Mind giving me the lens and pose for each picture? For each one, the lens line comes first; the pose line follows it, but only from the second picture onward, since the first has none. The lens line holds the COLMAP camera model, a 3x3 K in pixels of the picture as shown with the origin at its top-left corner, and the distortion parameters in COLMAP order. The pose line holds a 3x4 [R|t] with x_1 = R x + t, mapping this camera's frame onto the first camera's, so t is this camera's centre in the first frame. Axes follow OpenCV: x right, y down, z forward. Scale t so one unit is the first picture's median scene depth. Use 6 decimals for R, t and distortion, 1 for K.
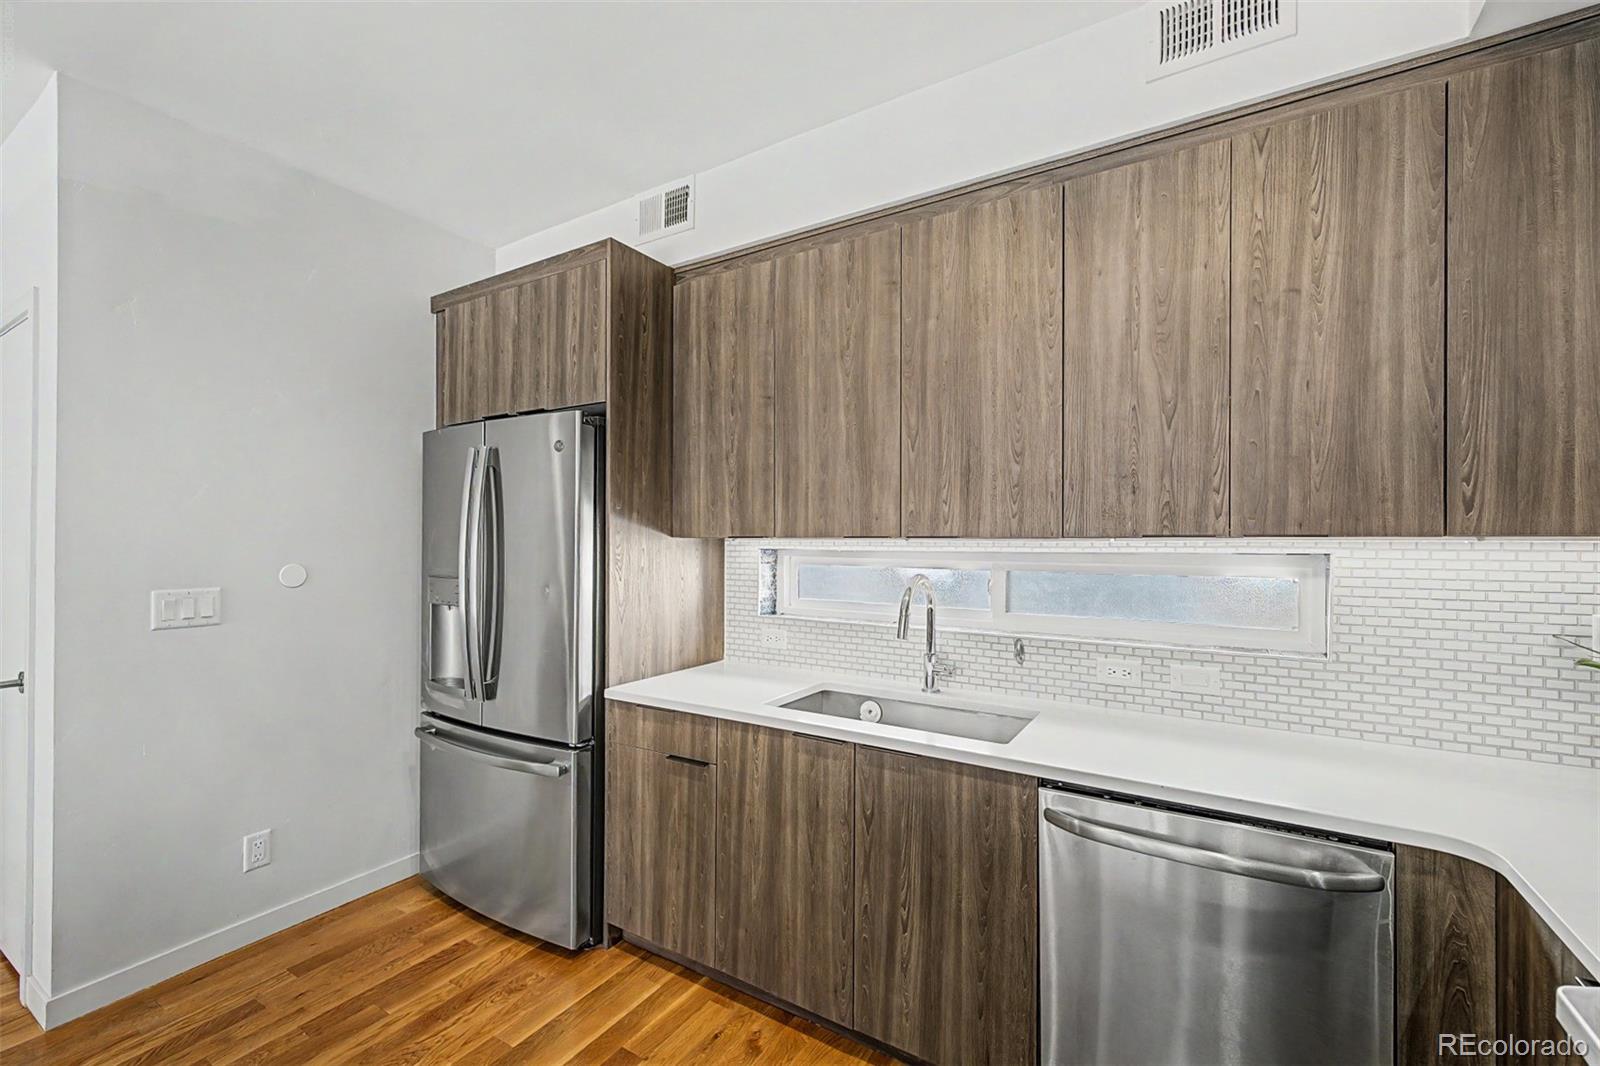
lens RADIAL K [[674.1, 0, 793.2], [0, 674.1, 536.5], [0, 0, 1]] dist [0.008106, -0.001306]
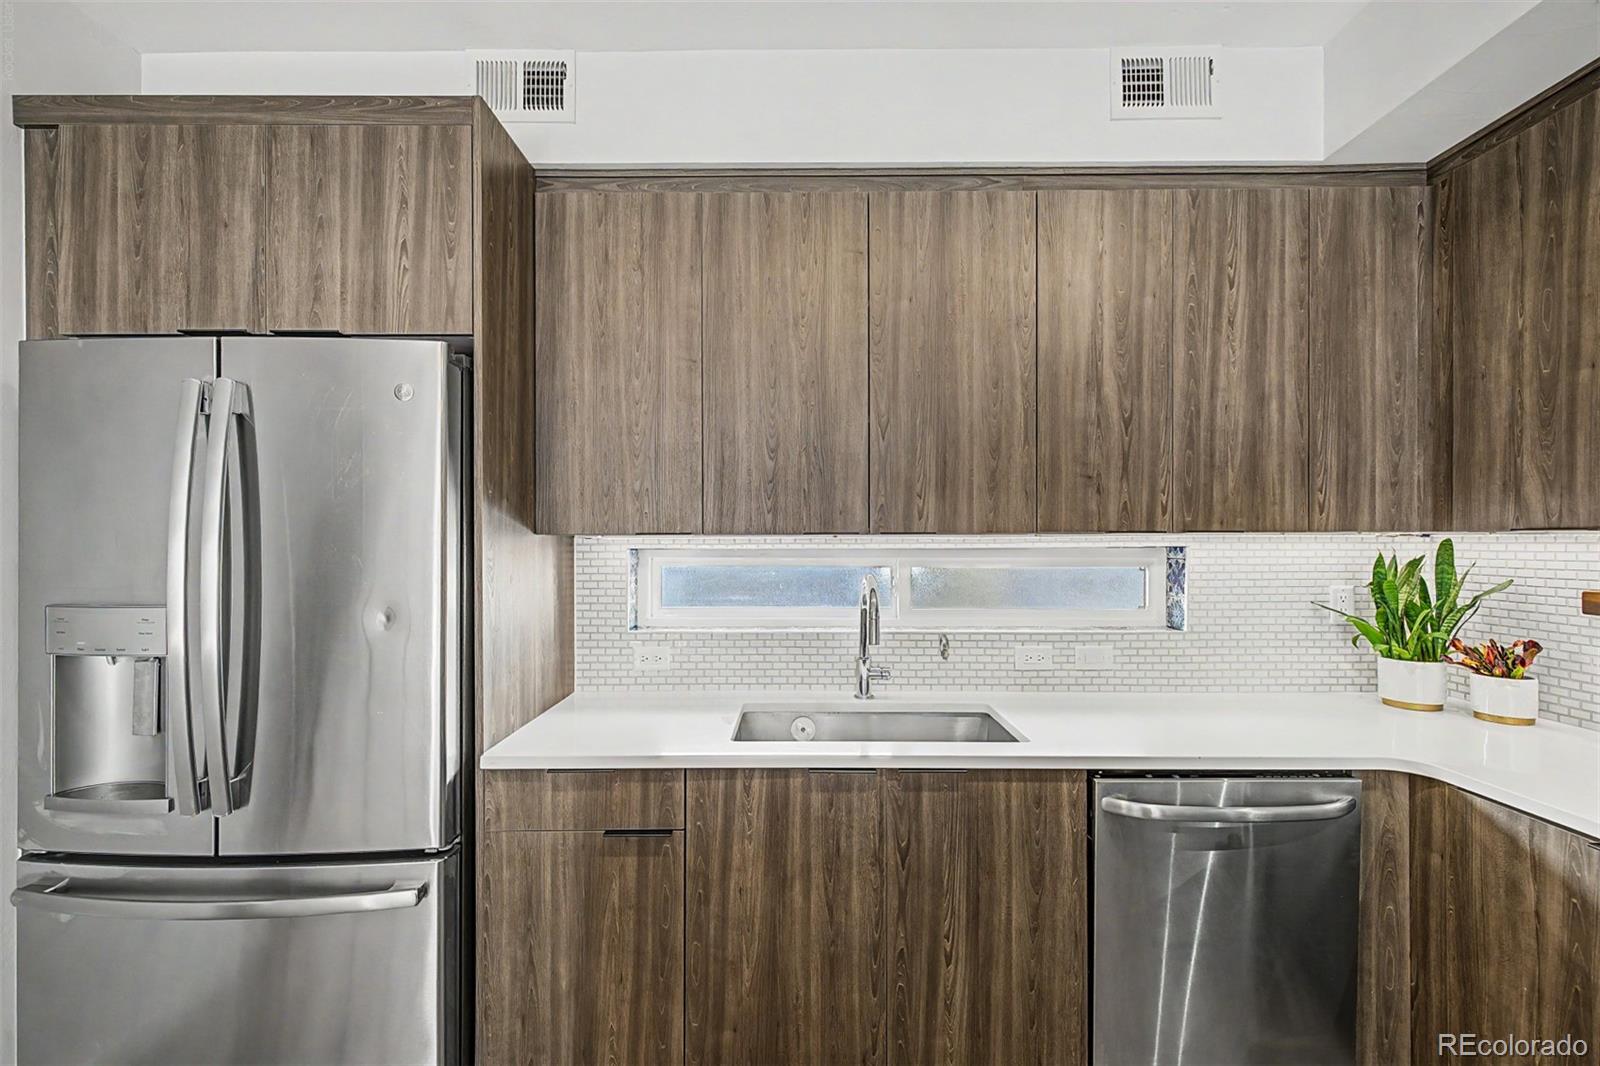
lens RADIAL K [[674.1, 0, 798.6], [0, 674.1, 535.8], [0, 0, 1]] dist [0.008106, -0.001306]
pose [[0.848545, -0.002645, 0.529117, -0.405538], [0.000775, 0.999993, 0.003755, 0.000704], [-0.529123, -0.002776, 0.848541, 0.276004]]
